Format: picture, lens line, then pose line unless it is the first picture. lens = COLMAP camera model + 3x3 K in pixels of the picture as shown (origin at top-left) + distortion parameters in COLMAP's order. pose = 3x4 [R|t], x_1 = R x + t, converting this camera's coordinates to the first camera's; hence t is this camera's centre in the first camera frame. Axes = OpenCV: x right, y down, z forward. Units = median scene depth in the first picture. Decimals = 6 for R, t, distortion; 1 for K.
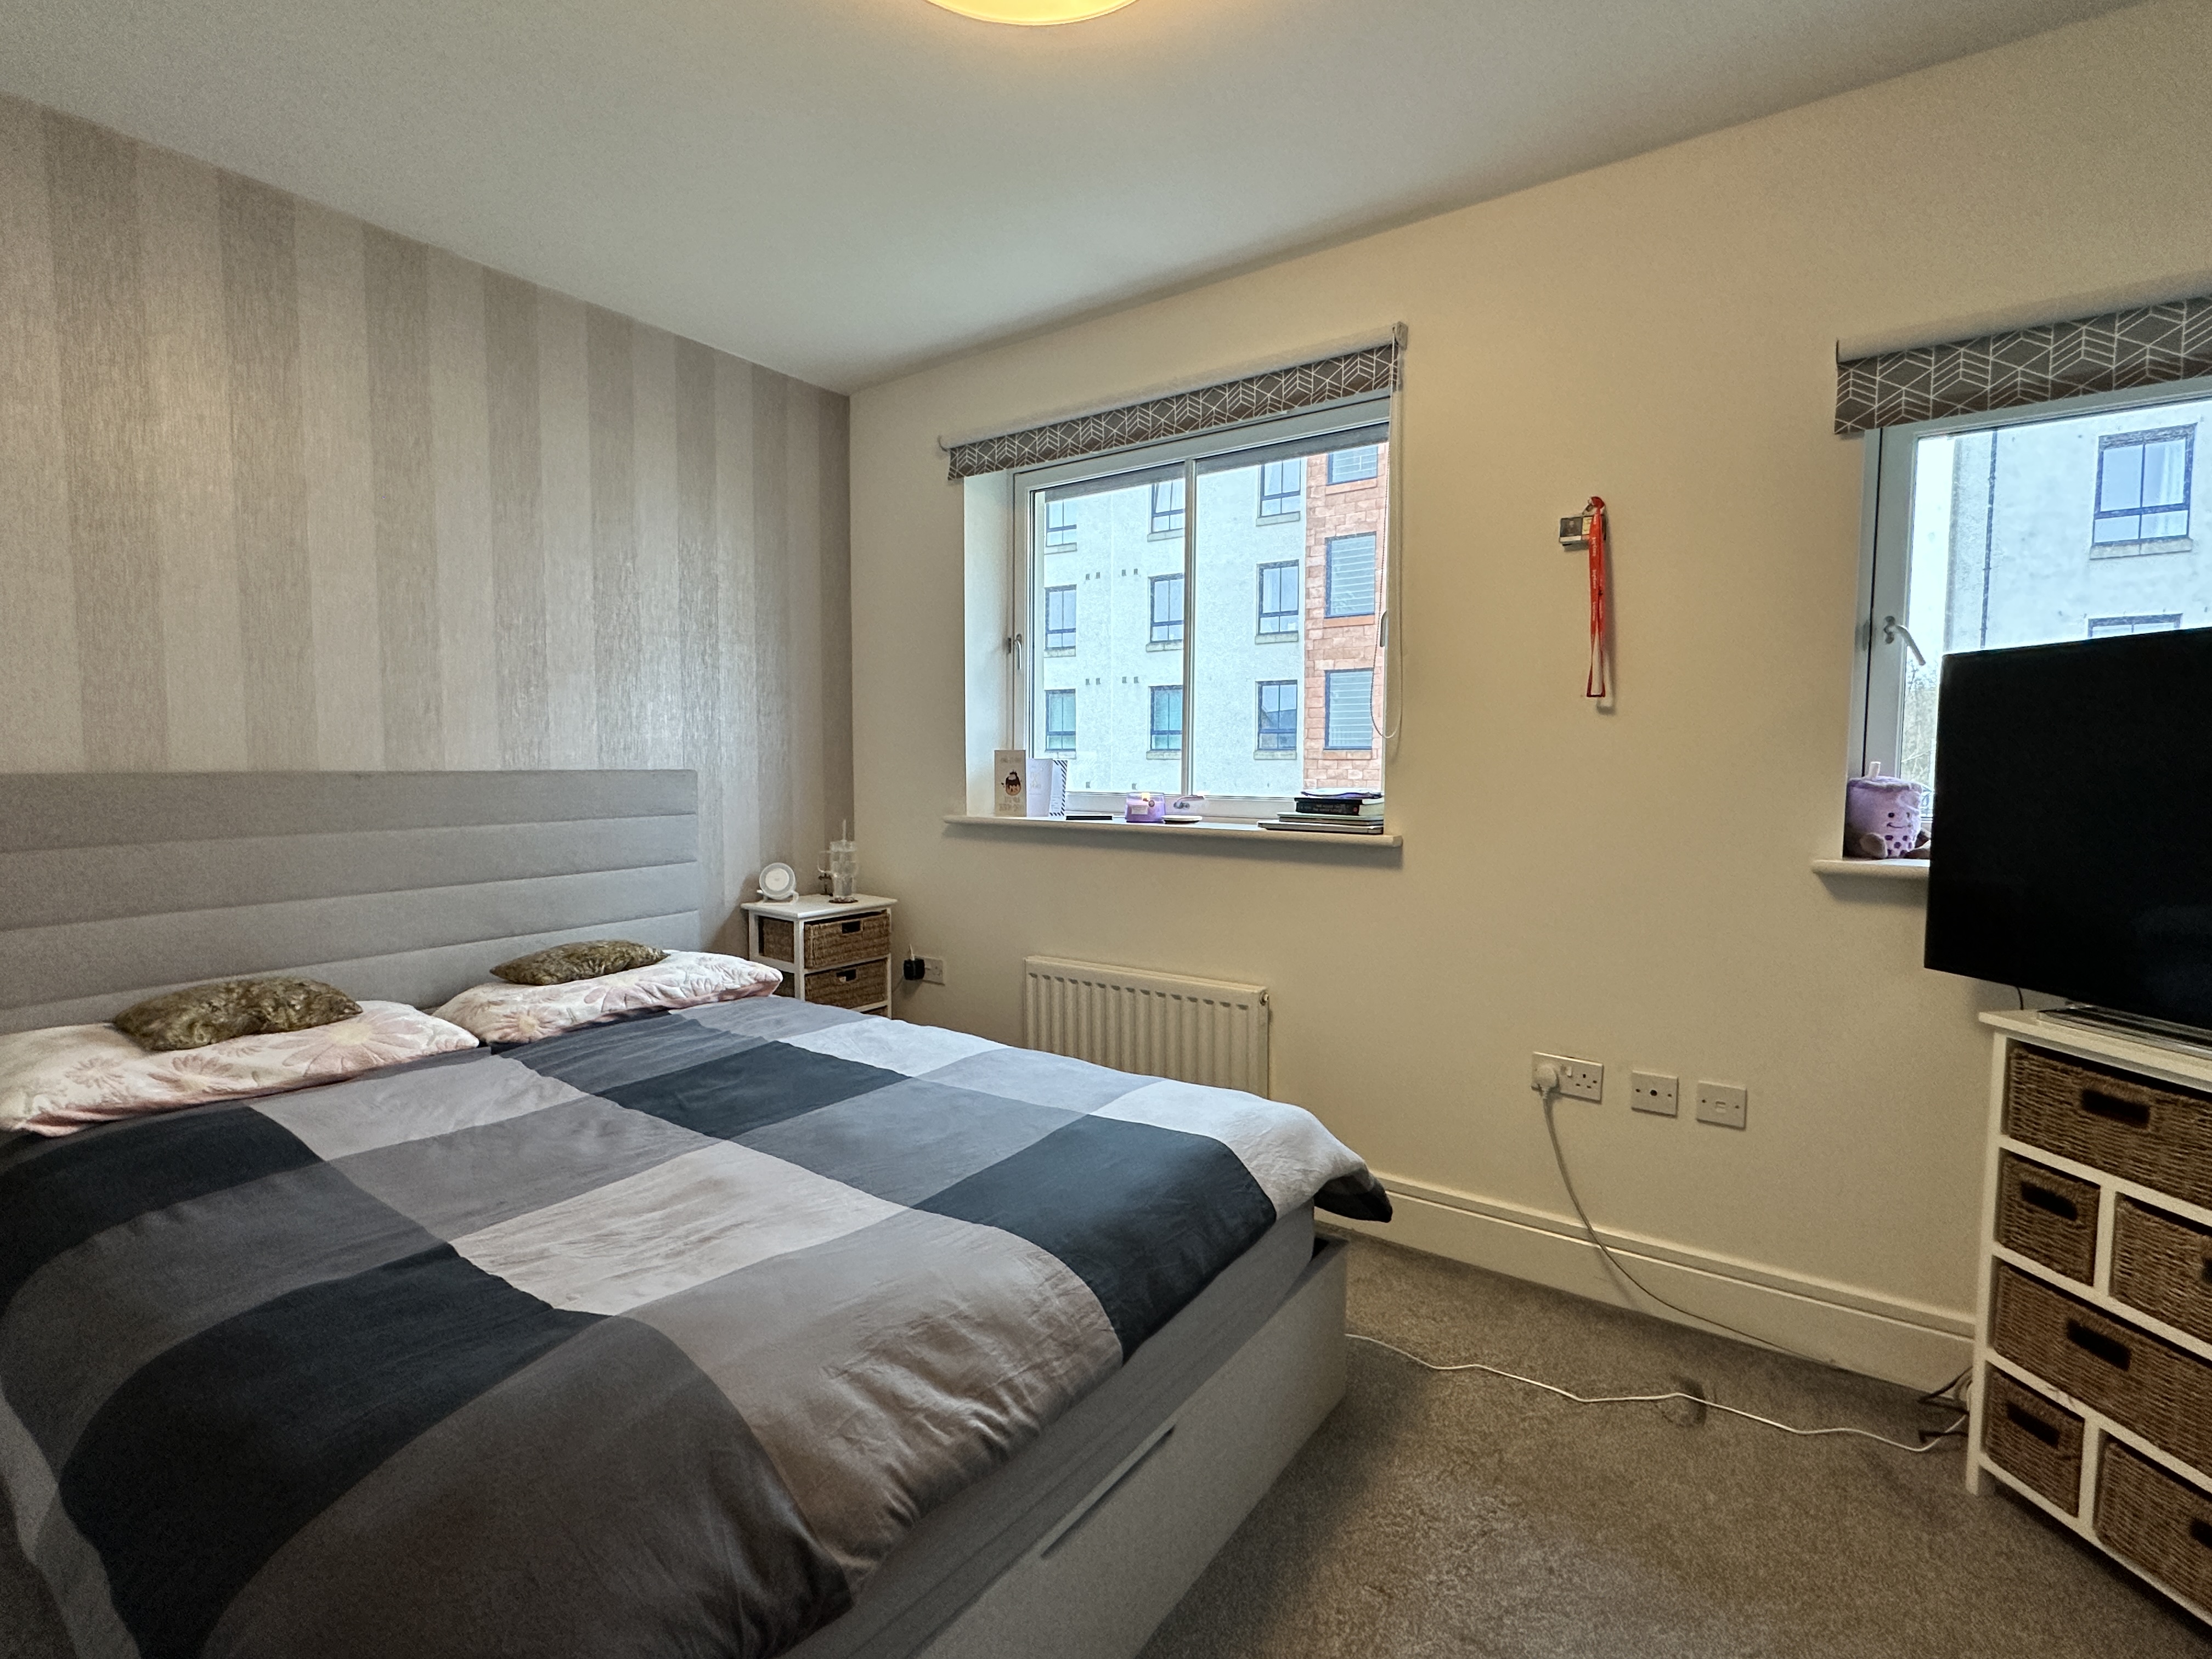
lens RADIAL K [[1037.4, 0, 1106.8], [0, 1037.4, 834.9], [0, 0, 1]] dist [-0.006261, 0.000304]
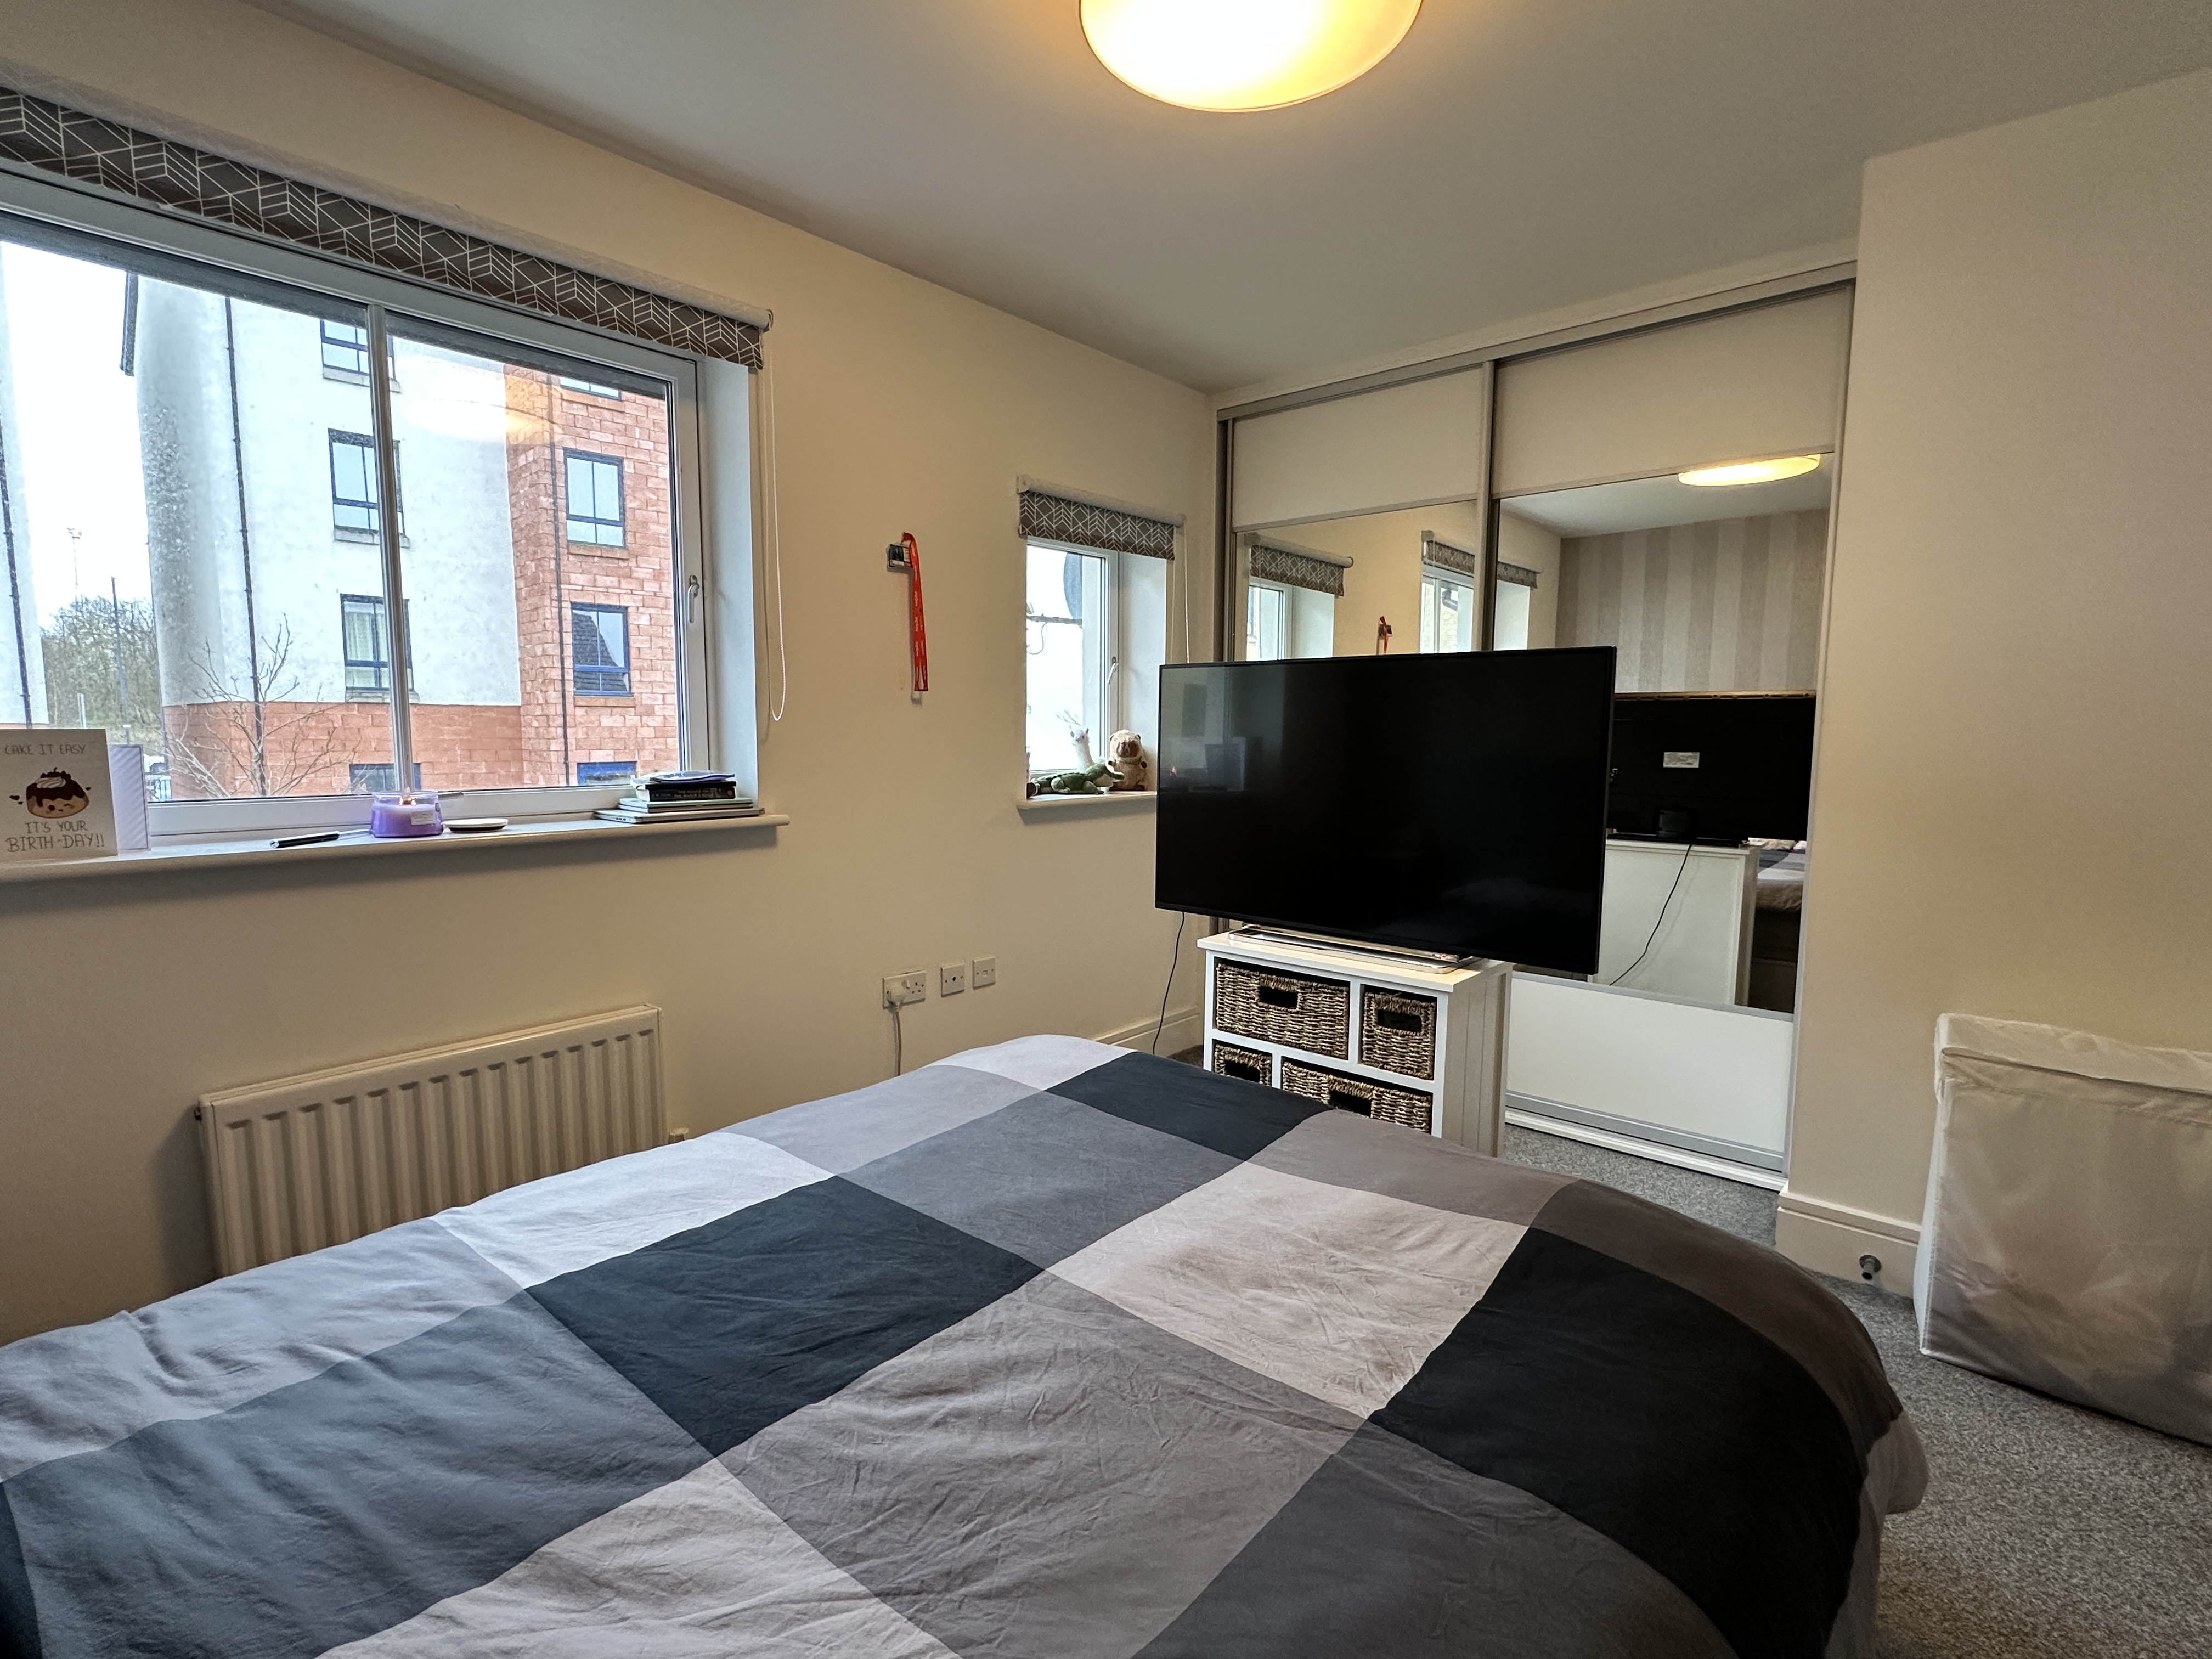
lens RADIAL K [[1028.1, 0, 1102.7], [0, 1028.1, 831.1], [0, 0, 1]] dist [-0.003547, 0.000670]
pose [[0.104058, -0.104146, 0.989103, -0.727678], [0.066314, 0.993016, 0.097582, -0.063389], [-0.992358, 0.055438, 0.110238, 0.585388]]
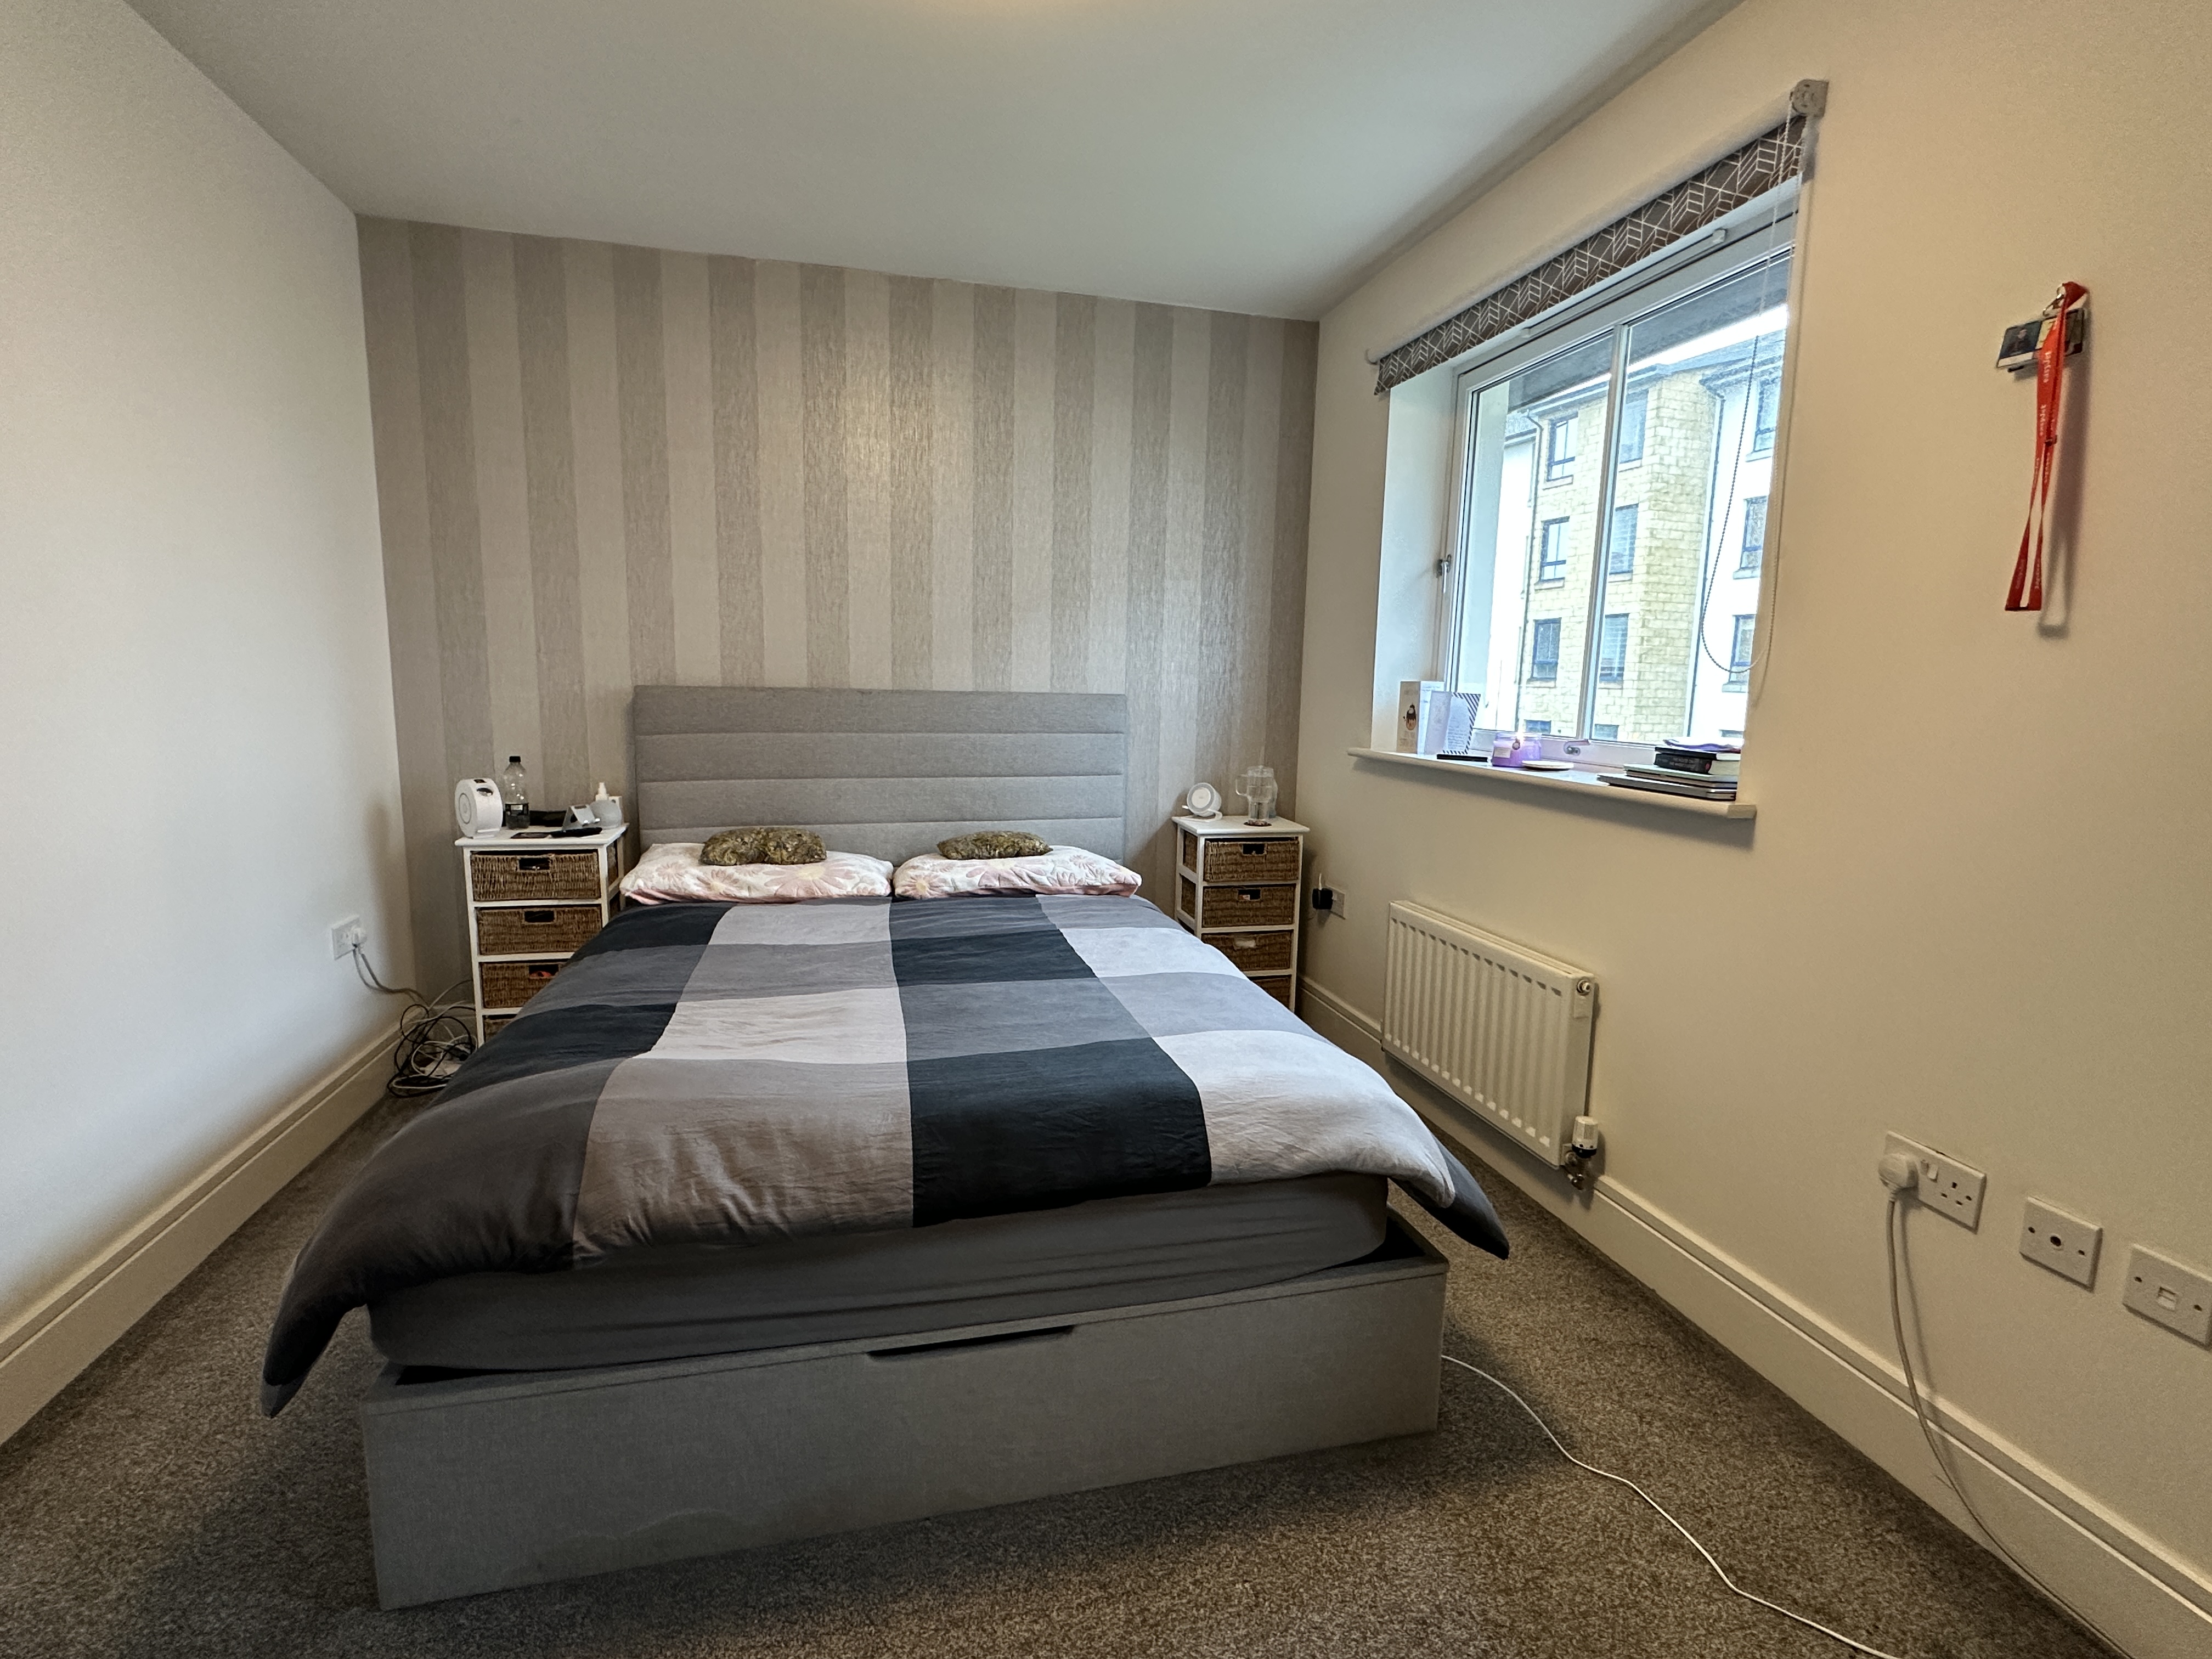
lens RADIAL K [[1041.5, 0, 1112.9], [0, 1041.5, 836.4], [0, 0, 1]] dist [-0.002058, -0.000314]
pose [[0.763808, 0.110313, -0.635947, 0.425675], [-0.066457, 0.993491, 0.092516, -0.016090], [0.642013, -0.028401, 0.766167, 0.135788]]
